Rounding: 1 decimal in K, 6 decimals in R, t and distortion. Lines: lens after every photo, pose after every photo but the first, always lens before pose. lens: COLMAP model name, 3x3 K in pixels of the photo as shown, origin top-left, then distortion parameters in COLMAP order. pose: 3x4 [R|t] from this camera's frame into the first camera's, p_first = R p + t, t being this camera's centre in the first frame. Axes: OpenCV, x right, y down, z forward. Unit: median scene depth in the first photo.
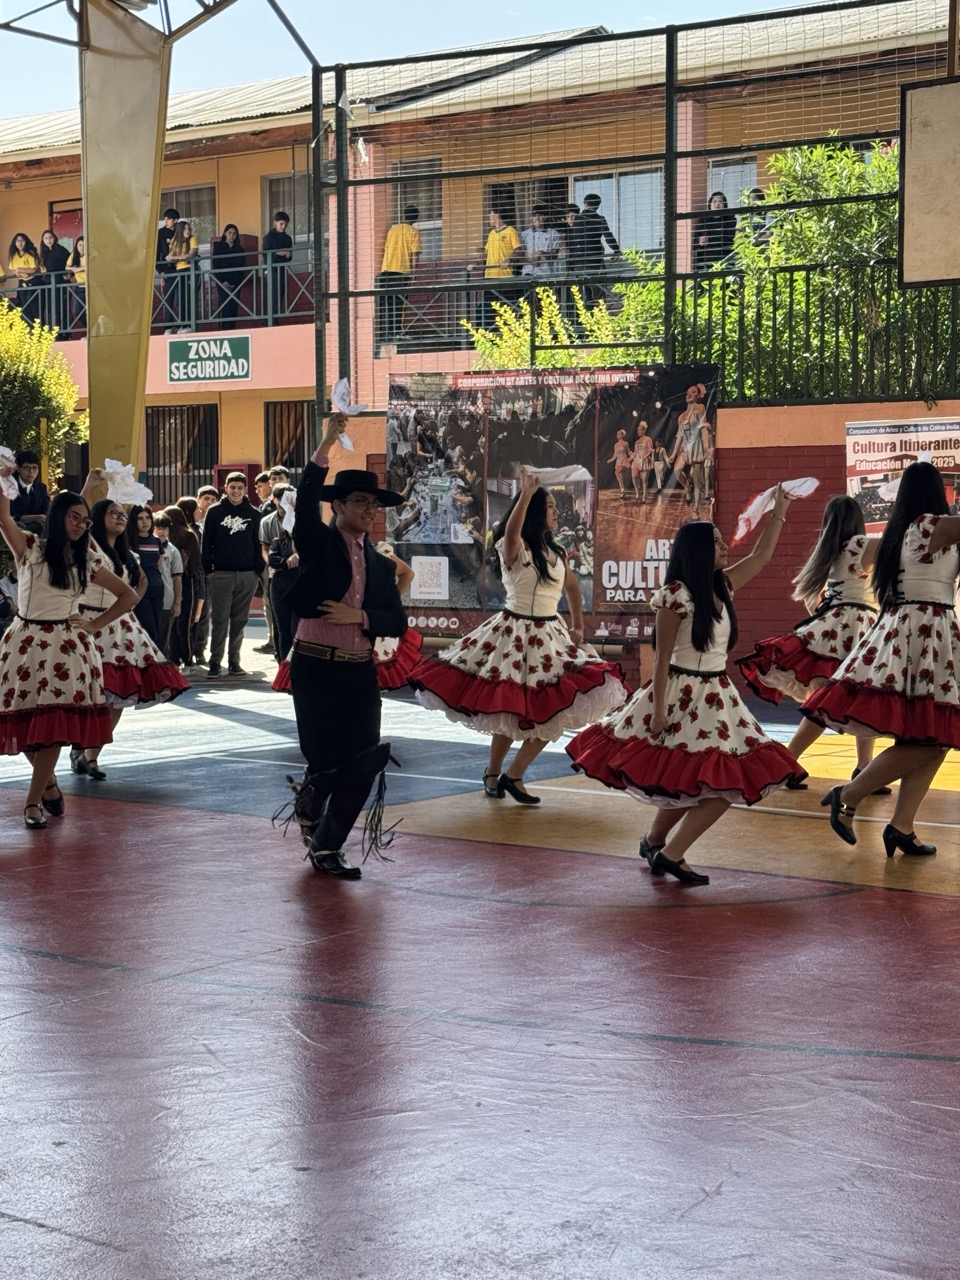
lens RADIAL K [[2159.3, 0, 474.5], [0, 2159.3, 640.8], [0, 0, 1]] dist [0.109569, 0.000000]
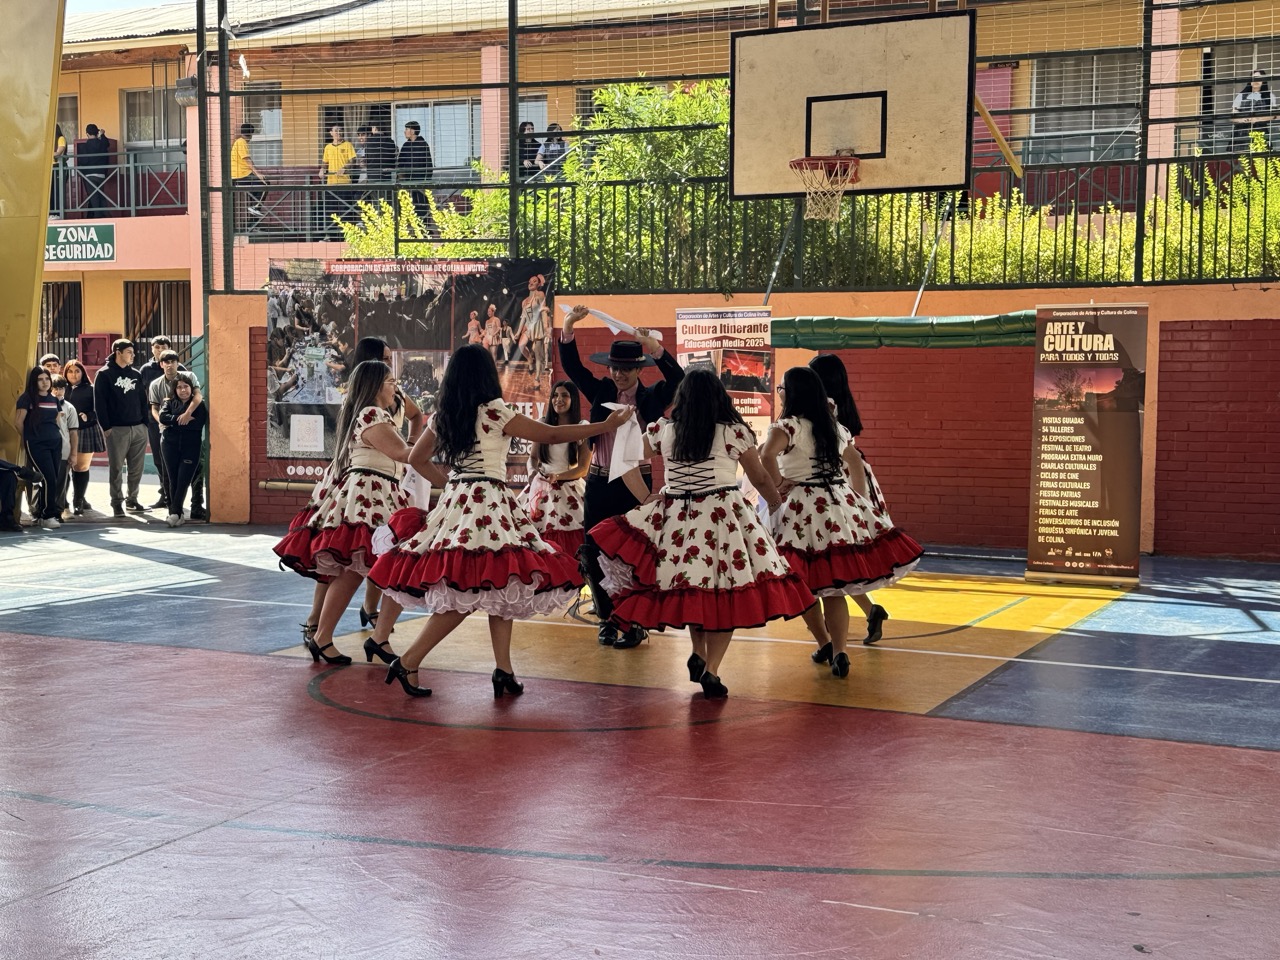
lens RADIAL K [[1689.3, 0, 648.0], [0, 1689.3, 483.5], [0, 0, 1]] dist [0.092208, 0.000000]
pose [[0.975294, -0.002344, 0.220898, -0.045197], [0.001933, 0.999996, 0.002077, -0.003425], [-0.220902, -0.001599, 0.975295, 0.060230]]
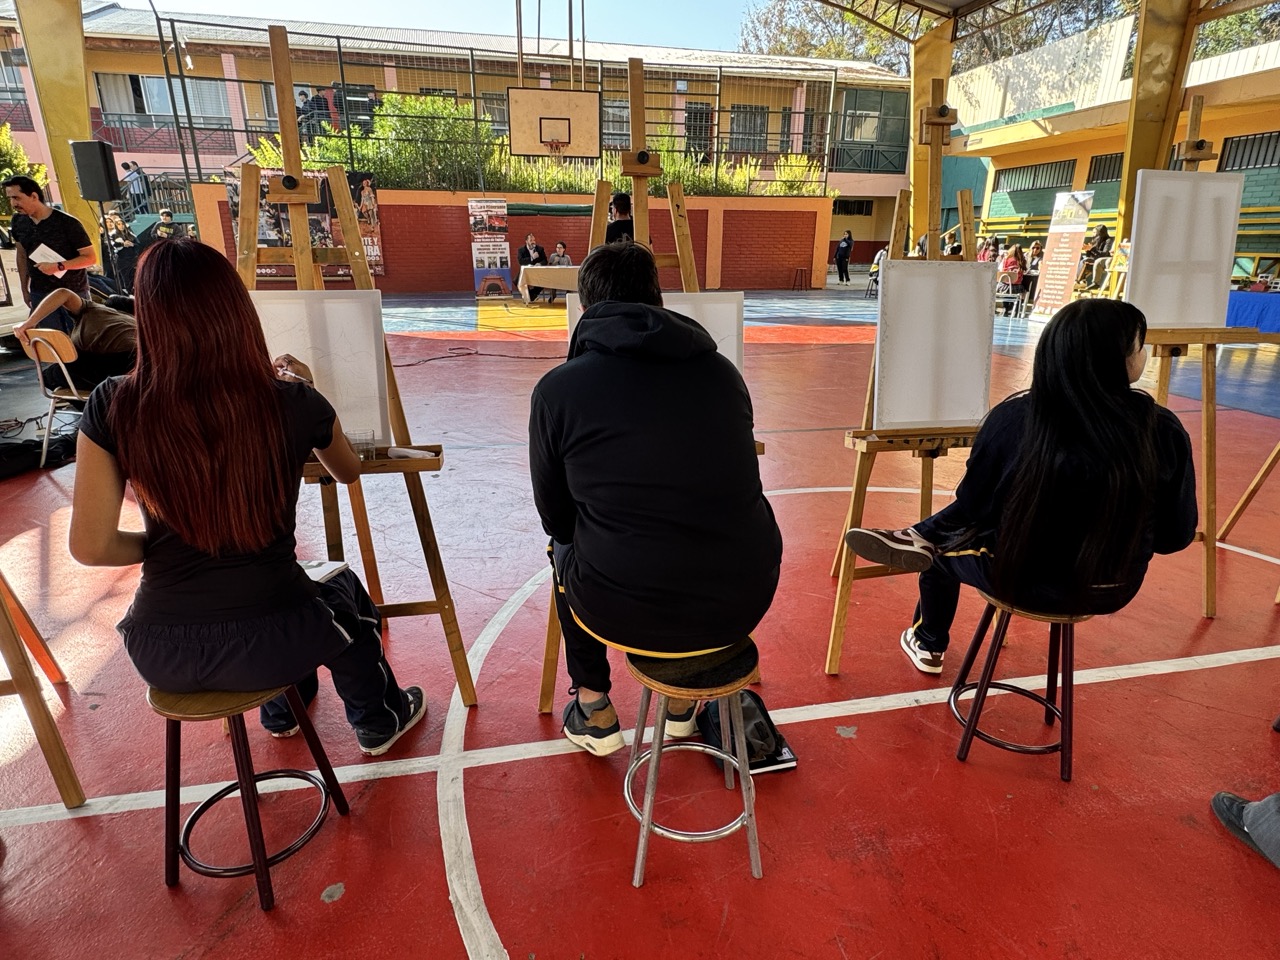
lens RADIAL K [[690.4, 0, 637.7], [0, 690.4, 481.8], [0, 0, 1]] dist [-0.007357, -0.000644]
pose [[0.645432, -0.243633, 0.723920, -0.405150], [0.031802, 0.955515, 0.293222, 0.005797], [-0.763156, -0.166232, 0.624468, 0.097531]]
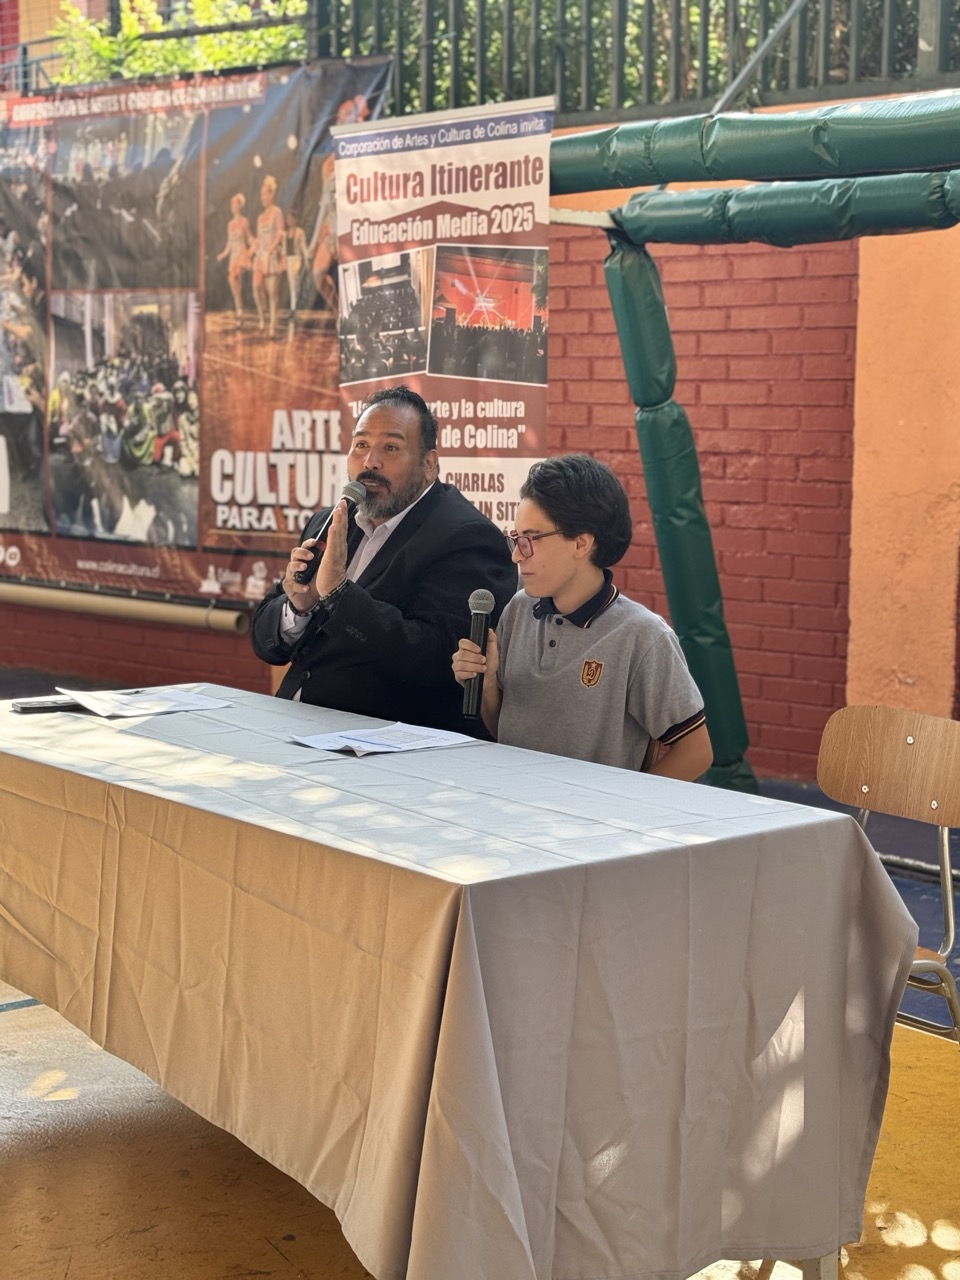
lens RADIAL K [[2153.2, 0, 481.2], [0, 2153.2, 640.5], [0, 0, 1]] dist [0.138104, 0.000000]
pose [[0.975063, 0.034016, -0.219304, 0.237952], [-0.020036, 0.997641, 0.065661, -0.026408], [0.221021, -0.059630, 0.973445, 0.497990]]
